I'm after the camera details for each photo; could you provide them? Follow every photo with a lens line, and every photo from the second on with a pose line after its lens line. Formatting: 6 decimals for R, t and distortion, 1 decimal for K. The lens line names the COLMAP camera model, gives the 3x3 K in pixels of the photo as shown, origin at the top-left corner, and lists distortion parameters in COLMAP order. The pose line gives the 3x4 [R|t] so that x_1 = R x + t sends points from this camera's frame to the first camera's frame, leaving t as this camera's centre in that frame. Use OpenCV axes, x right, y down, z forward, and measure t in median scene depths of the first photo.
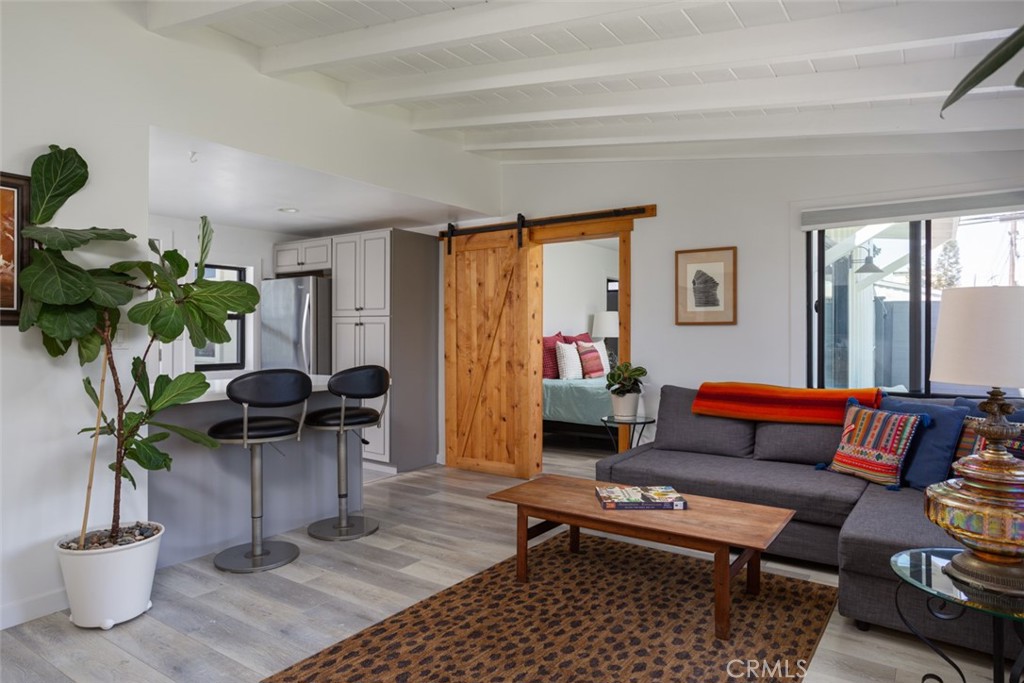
lens RADIAL K [[624.9, 0, 517.3], [0, 624.9, 336.7], [0, 0, 1]] dist [-0.028465, 0.024031]
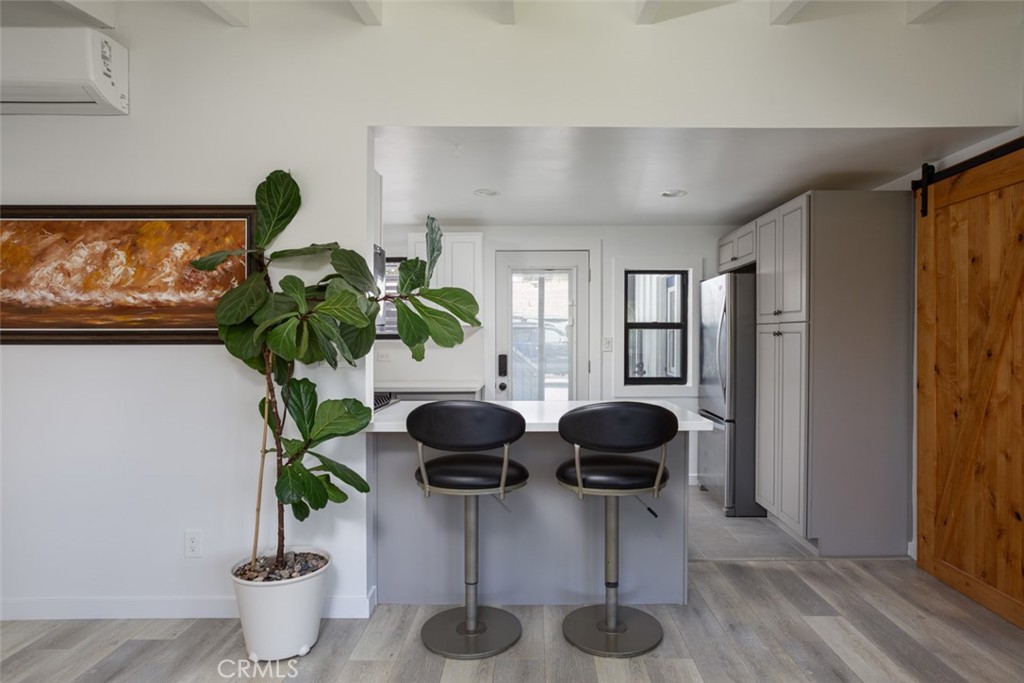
lens RADIAL K [[577.8, 0, 533.8], [0, 577.8, 343.8], [0, 0, 1]] dist [-0.020507, 0.010646]
pose [[0.559821, 0.006092, -0.828591, 0.162195], [-0.002095, 0.999980, 0.005937, -0.013731], [0.828611, -0.001588, 0.559822, 0.447841]]
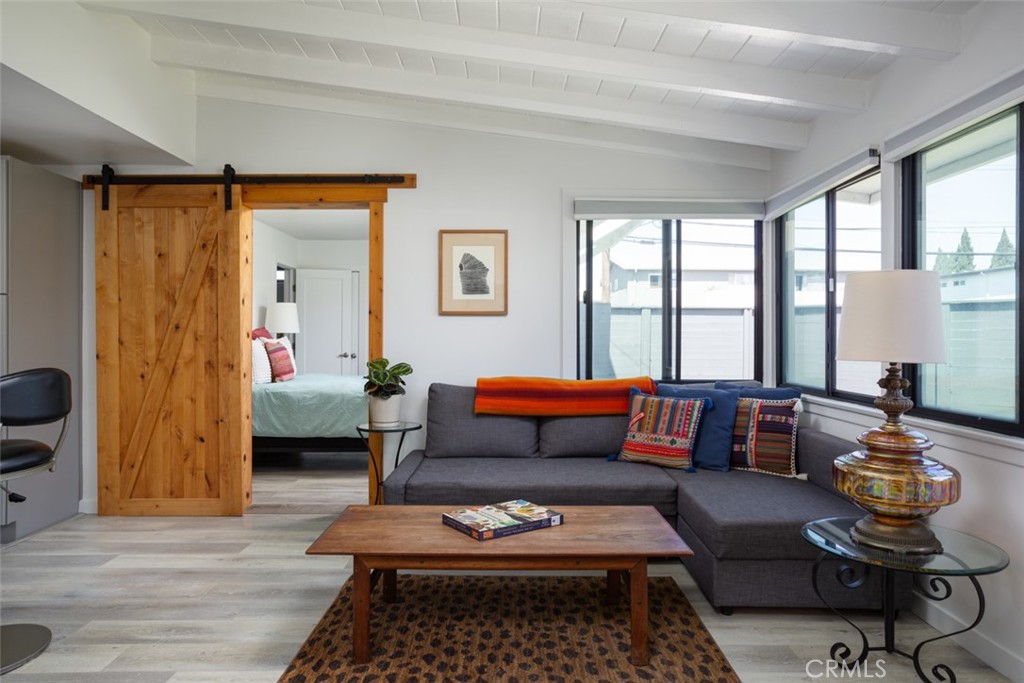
lens RADIAL K [[642.6, 0, 511.3], [0, 642.6, 339.0], [0, 0, 1]] dist [-0.029117, 0.028108]
pose [[0.821372, -0.002763, 0.570387, -0.167749], [0.002141, 0.999996, 0.001761, 0.013620], [-0.570389, -0.000225, 0.821374, 0.187753]]
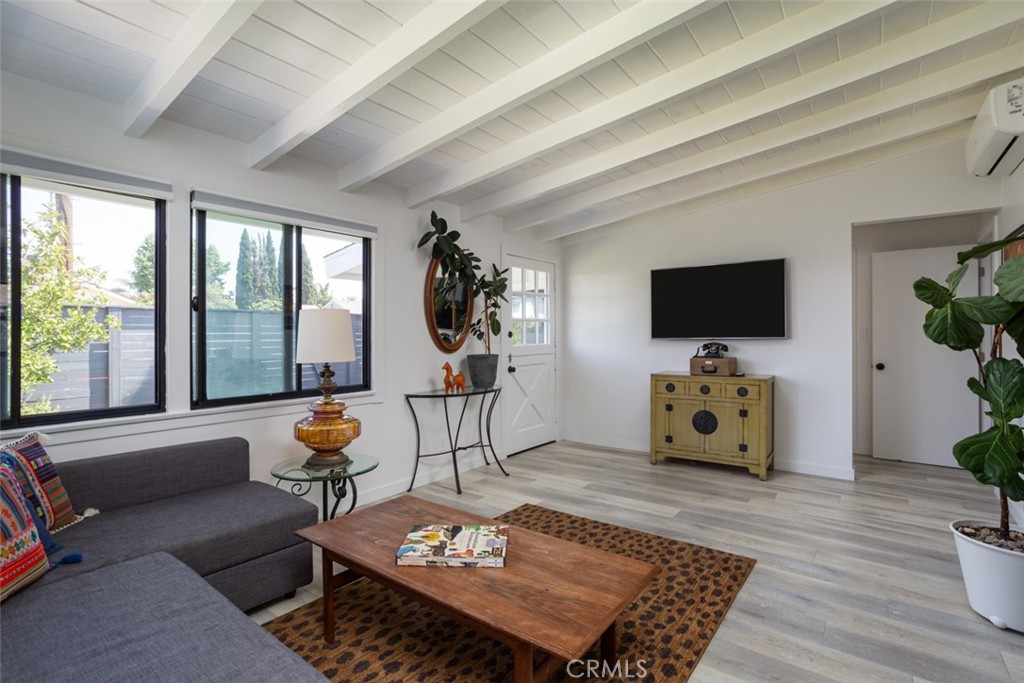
lens RADIAL K [[491.1, 0, 515.0], [0, 491.1, 332.3], [0, 0, 1]] dist [-0.032441, 0.017832]
pose [[-0.998986, 0.001863, 0.044974, 0.057321], [0.001843, 0.999998, -0.000469, -0.004333], [-0.044975, -0.000386, -0.998988, 0.990134]]
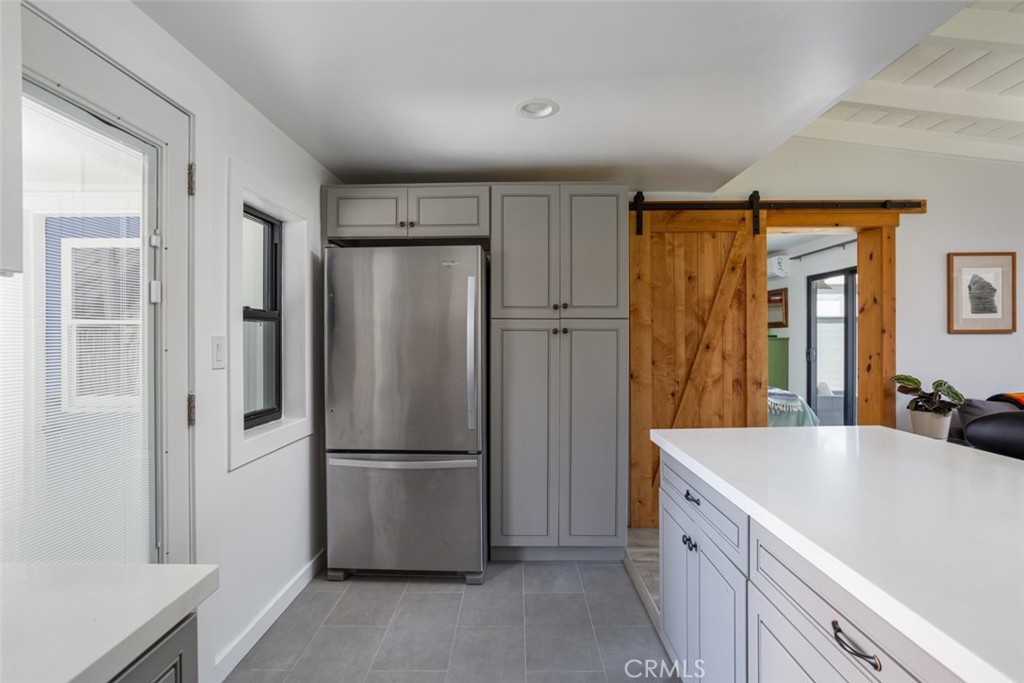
lens RADIAL K [[527.1, 0, 515.8], [0, 527.1, 343.1], [0, 0, 1]] dist [-0.017653, 0.010518]
pose [[0.822803, -0.010679, 0.568227, -0.672794], [0.009070, 0.999943, 0.005659, -0.013091], [-0.568255, 0.000498, 0.822853, 0.681879]]
